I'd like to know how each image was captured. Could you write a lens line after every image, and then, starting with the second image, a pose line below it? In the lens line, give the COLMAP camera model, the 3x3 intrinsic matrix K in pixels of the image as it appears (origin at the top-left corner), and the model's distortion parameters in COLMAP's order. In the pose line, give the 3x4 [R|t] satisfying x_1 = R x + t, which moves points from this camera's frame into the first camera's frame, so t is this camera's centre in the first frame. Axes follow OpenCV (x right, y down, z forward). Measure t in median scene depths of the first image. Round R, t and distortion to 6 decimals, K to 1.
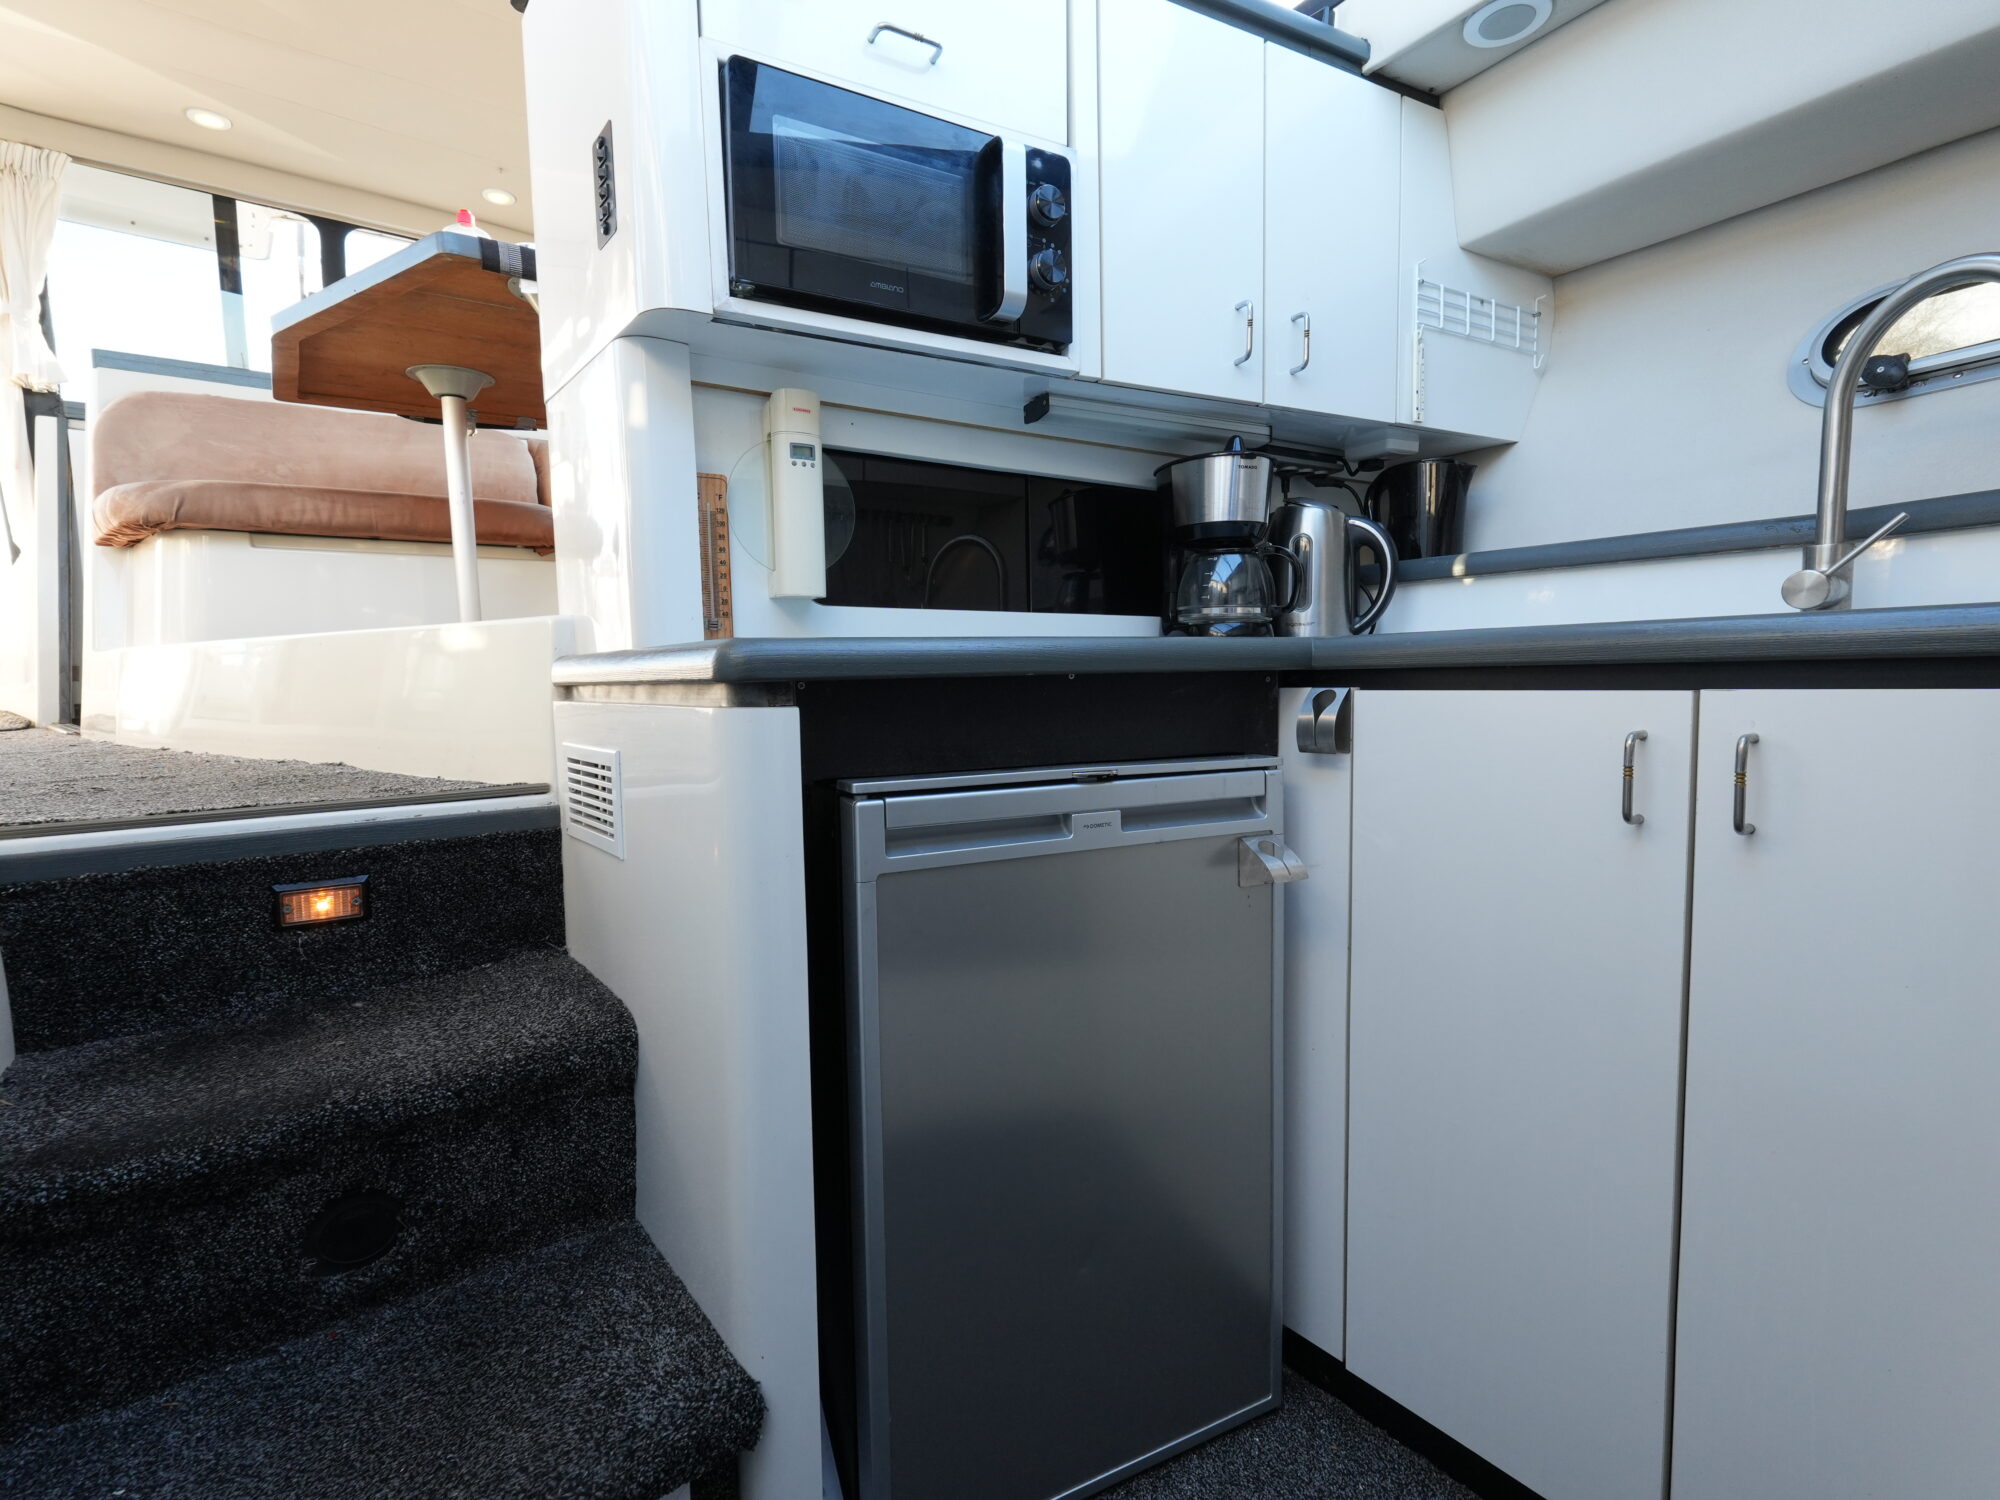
lens RADIAL K [[931.7, 0, 1000.0], [0, 931.7, 750.0], [0, 0, 1]] dist [-0.001225, -0.001025]
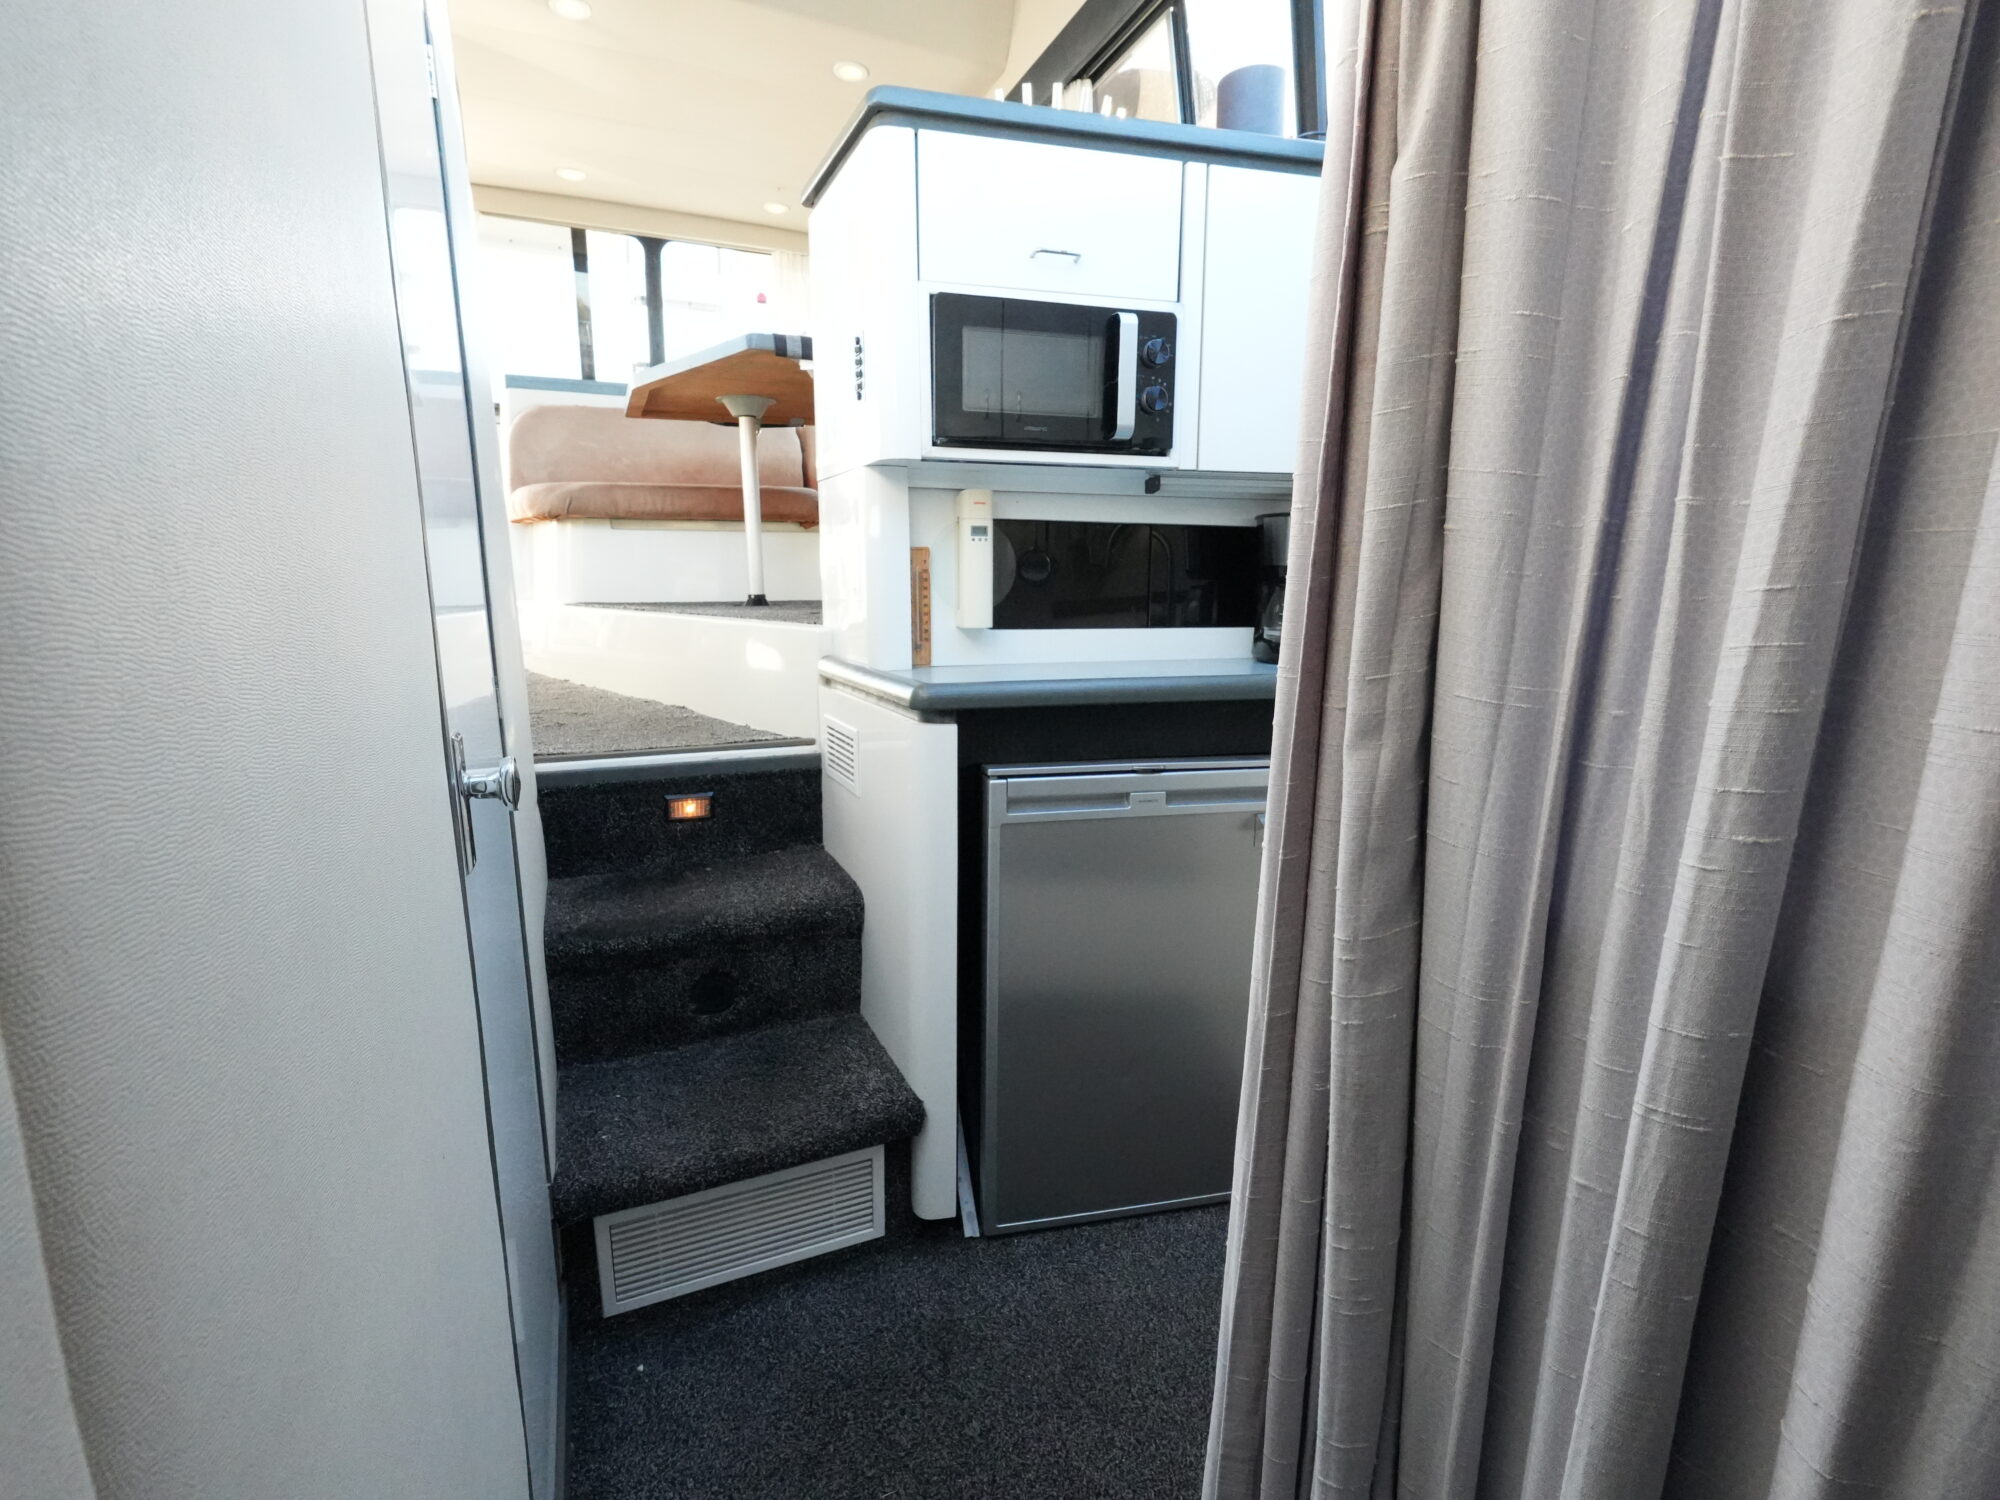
lens RADIAL K [[931.7, 0, 1000.0], [0, 931.7, 750.0], [0, 0, 1]] dist [-0.001225, -0.001025]
pose [[0.970401, 0.064959, -0.232598, 0.194606], [-0.041278, 0.993586, 0.105272, -0.136940], [0.237945, -0.092554, 0.966859, -0.474951]]
